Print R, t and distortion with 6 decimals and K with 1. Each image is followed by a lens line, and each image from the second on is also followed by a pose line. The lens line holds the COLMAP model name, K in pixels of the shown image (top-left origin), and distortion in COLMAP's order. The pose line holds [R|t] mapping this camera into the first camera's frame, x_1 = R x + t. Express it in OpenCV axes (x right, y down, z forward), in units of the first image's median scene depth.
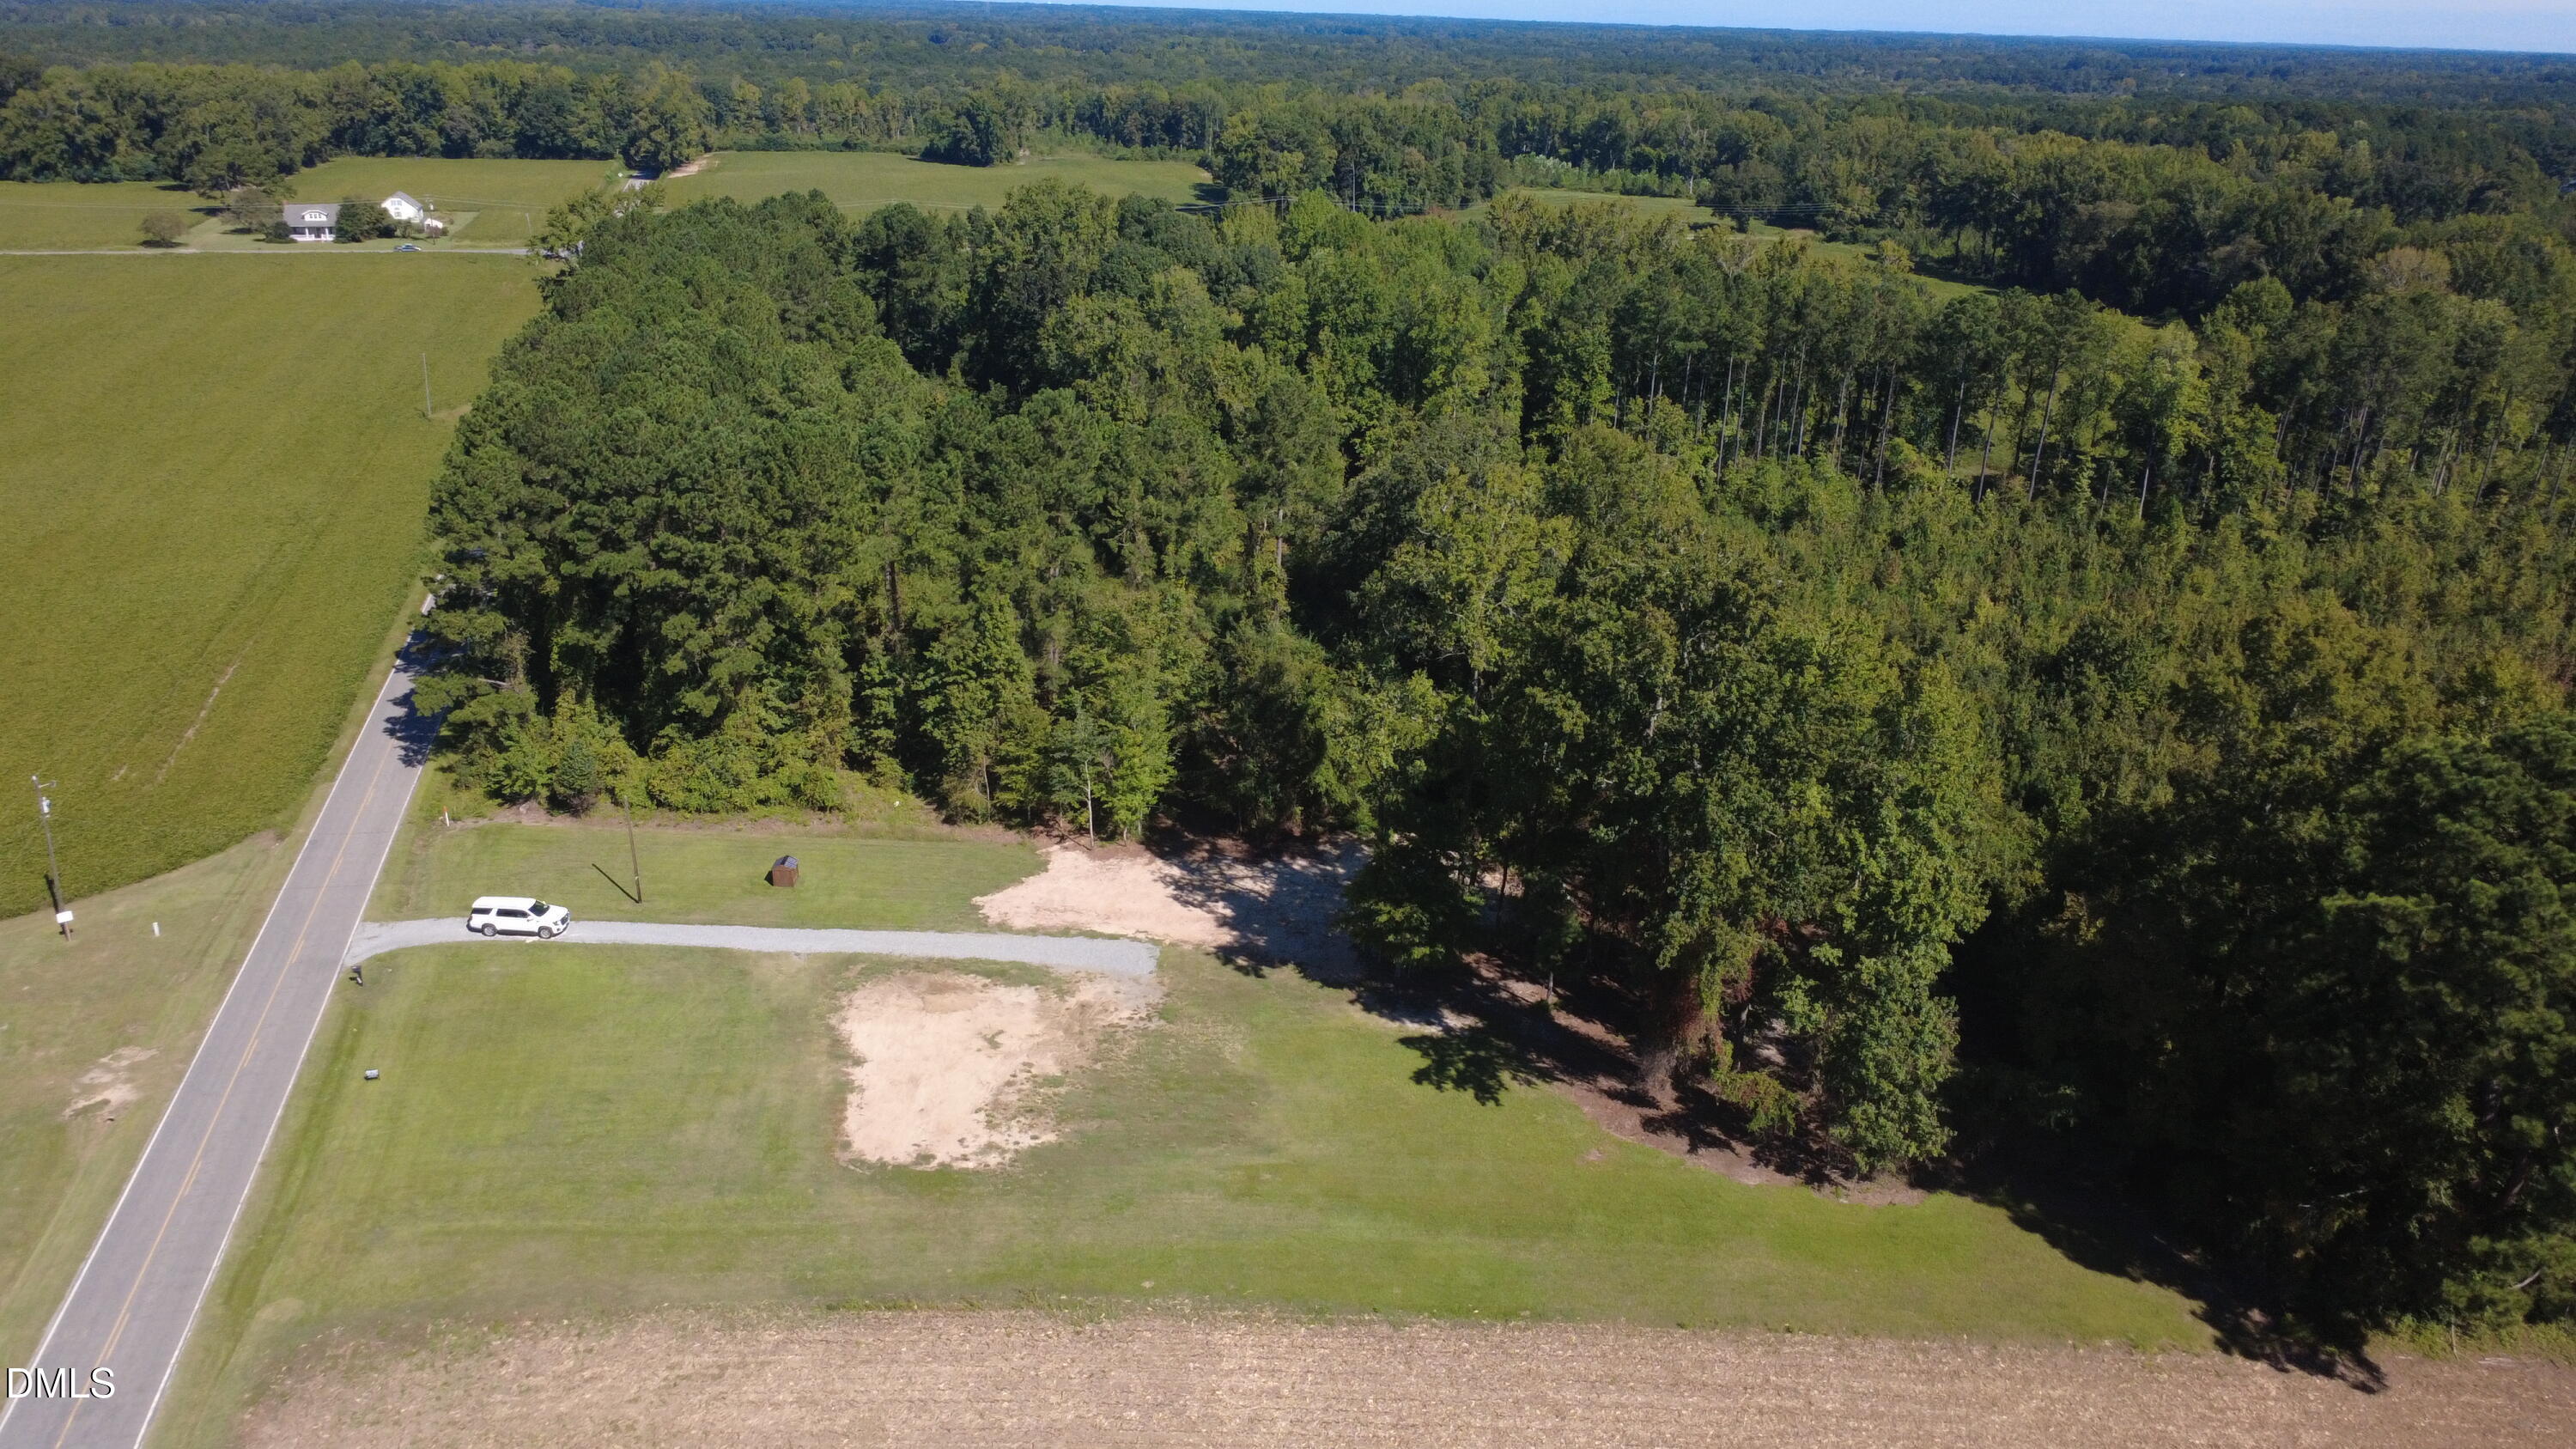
lens RADIAL K [[1861.0, 0, 1290.9], [0, 1861.0, 739.0], [0, 0, 1]] dist [0.001136, 0.002744]
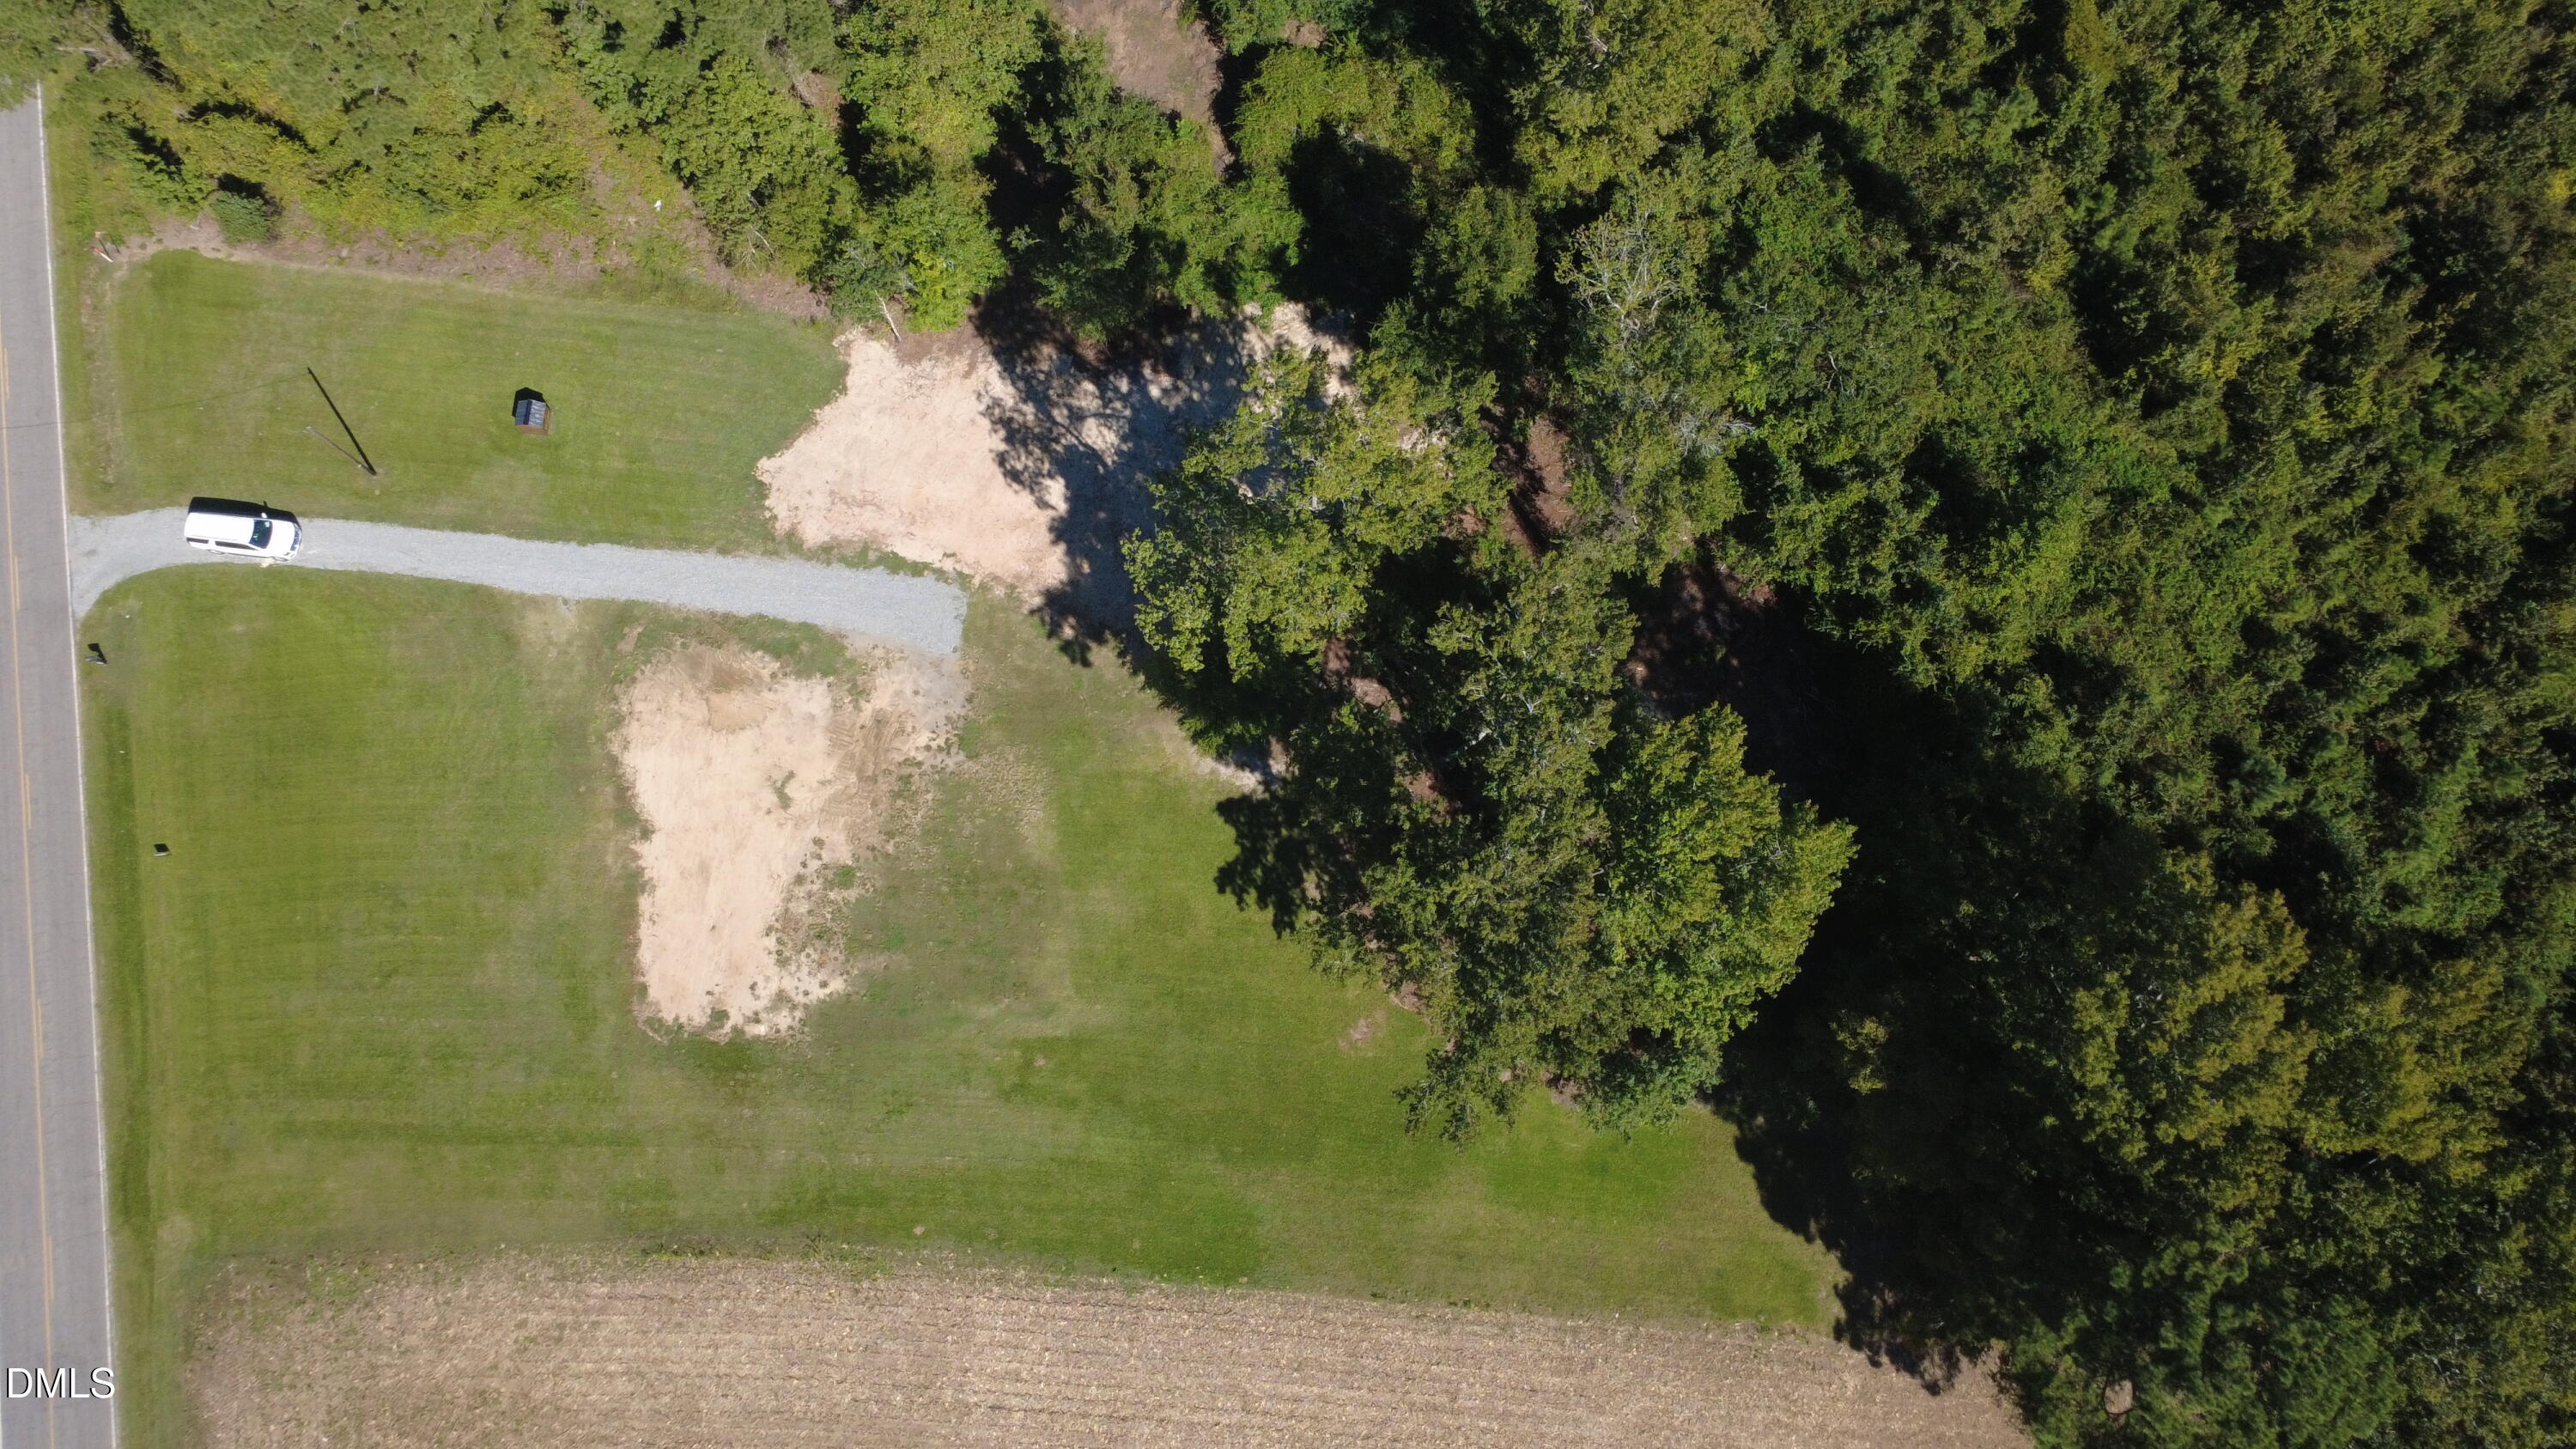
lens RADIAL K [[1861.0, 0, 1292.7], [0, 1861.0, 734.2], [0, 0, 1]] dist [0.001136, 0.002744]
pose [[0.996457, 0.083969, -0.004768, 0.095990], [-0.042235, 0.548623, 0.835002, -0.610464], [0.072730, -0.831842, 0.550226, 0.464785]]
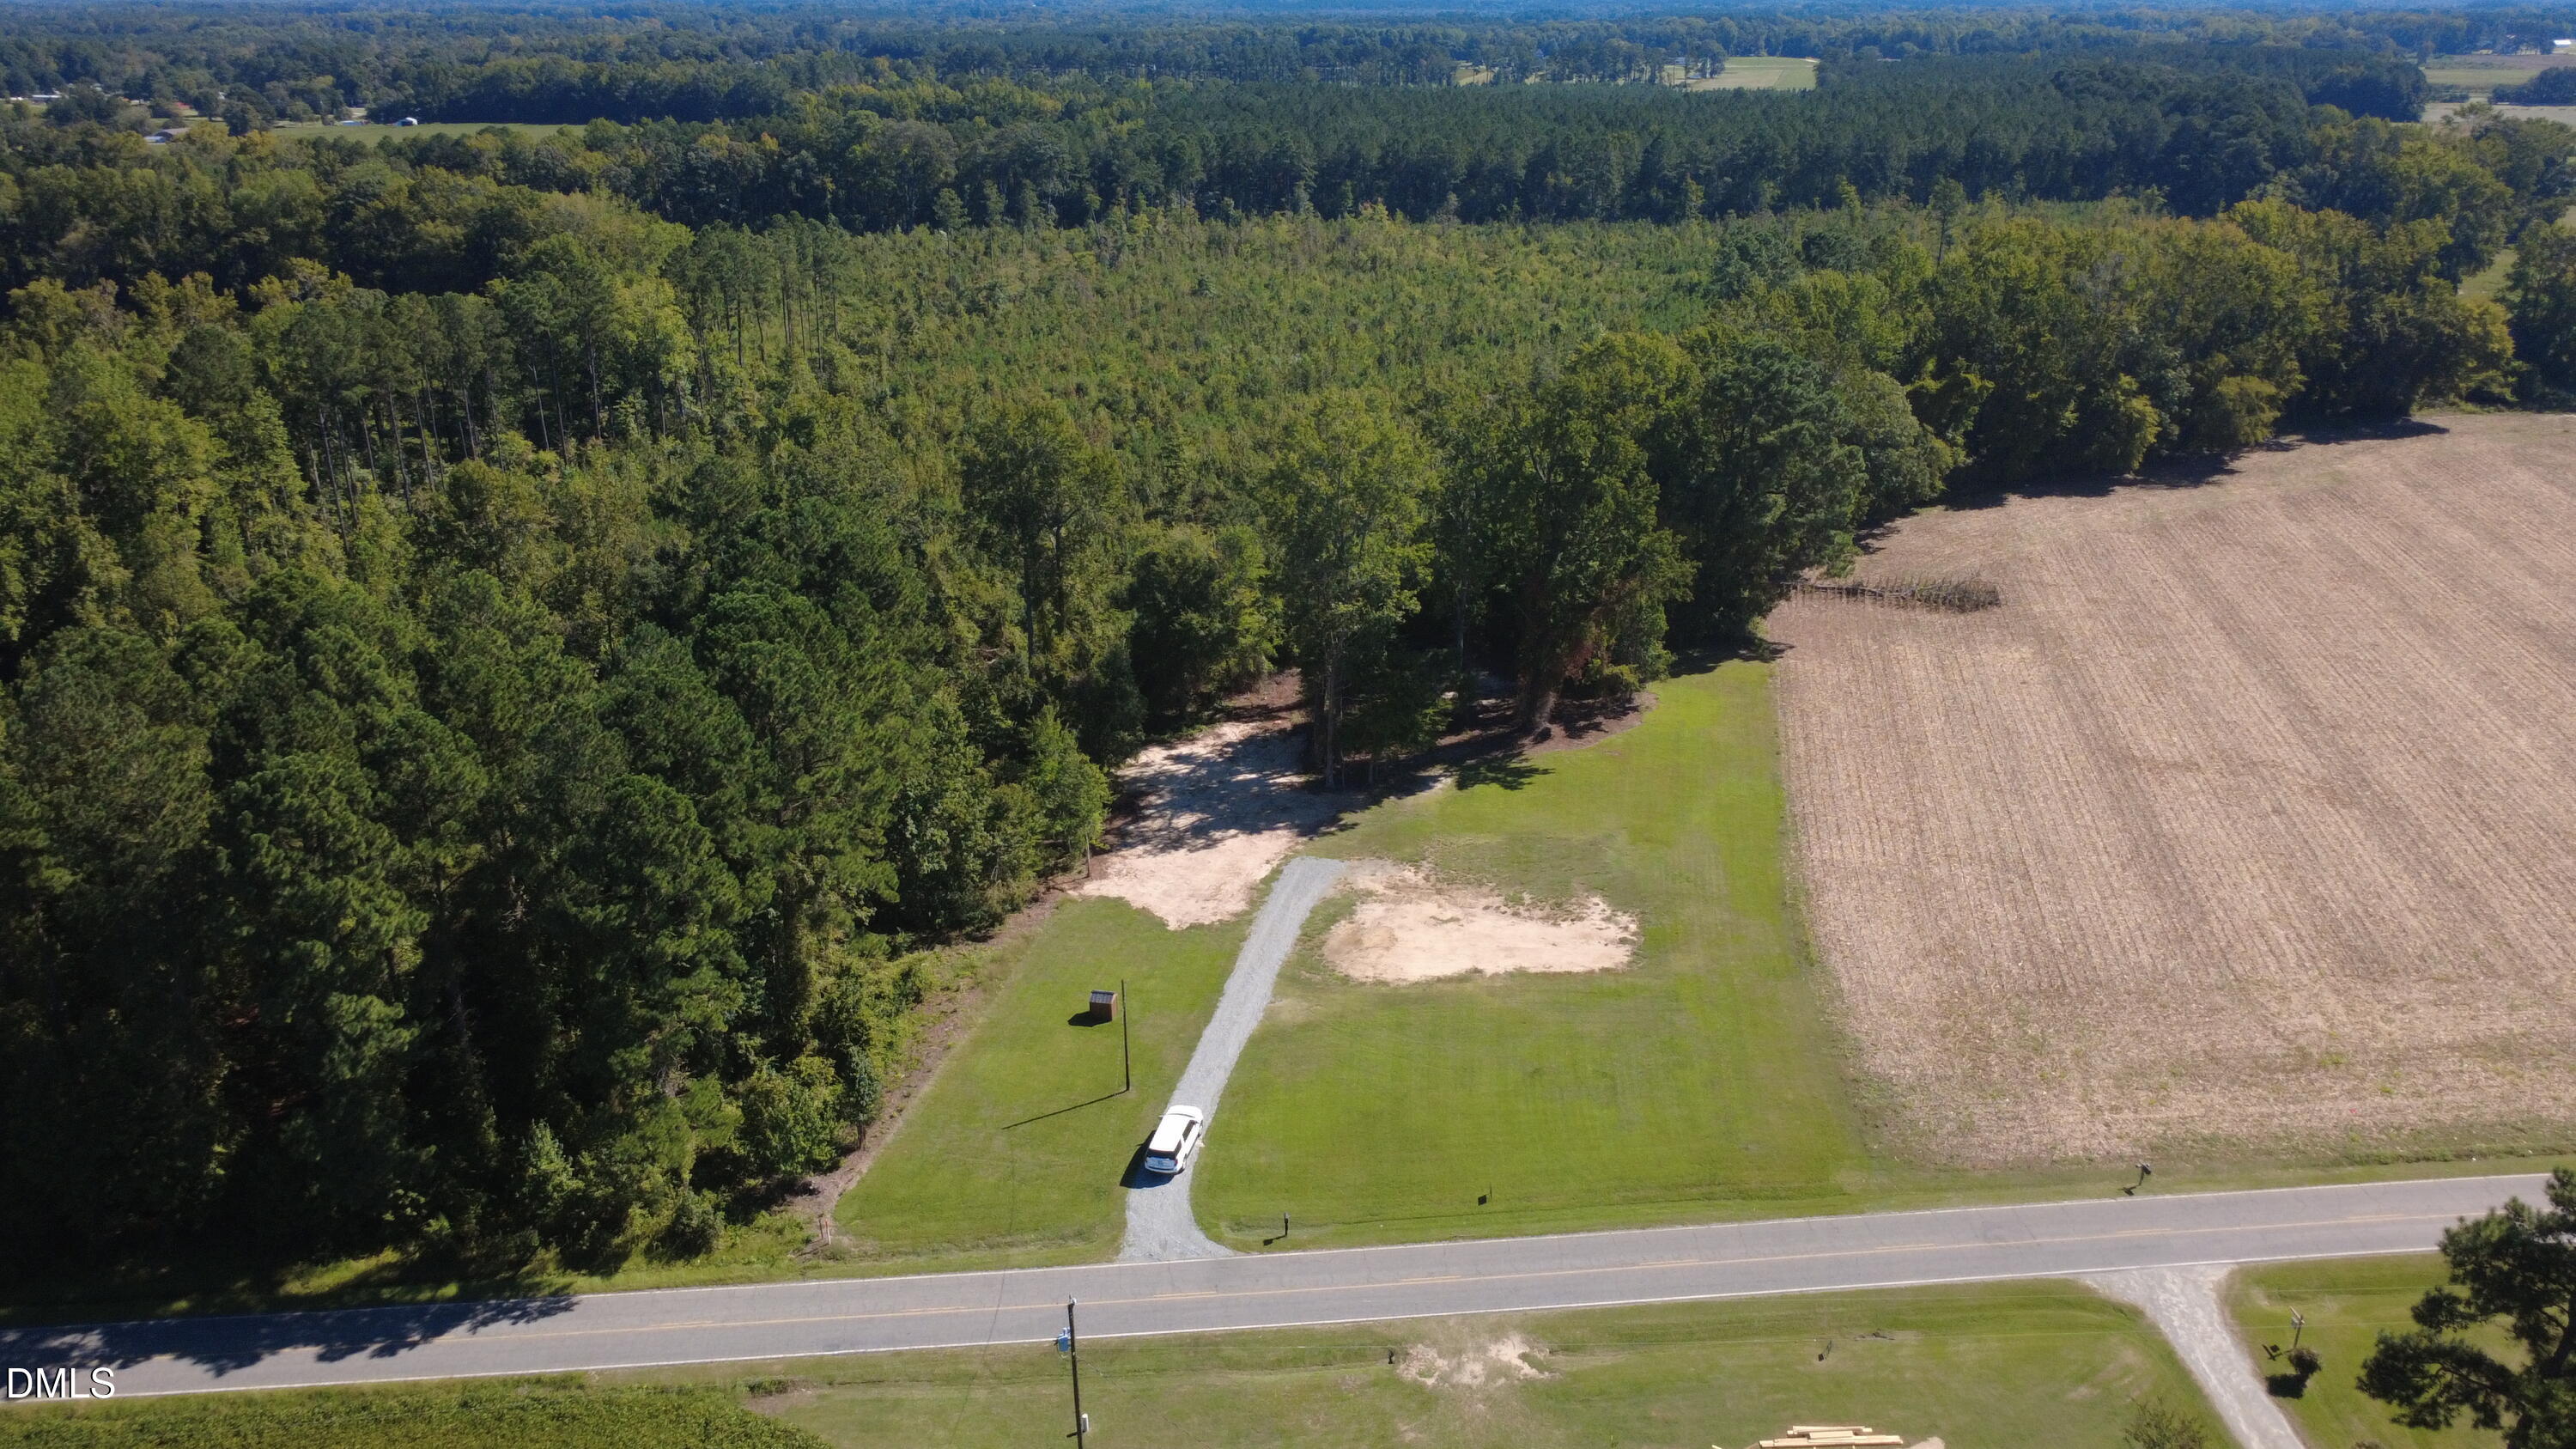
lens RADIAL K [[1861.0, 0, 1291.1], [0, 1861.0, 726.4], [0, 0, 1]] dist [0.001136, 0.002744]
pose [[0.201312, -0.392047, 0.897648, -1.127548], [0.365441, 0.880305, 0.302517, -0.330482], [-0.908805, 0.267138, 0.320486, 0.600495]]
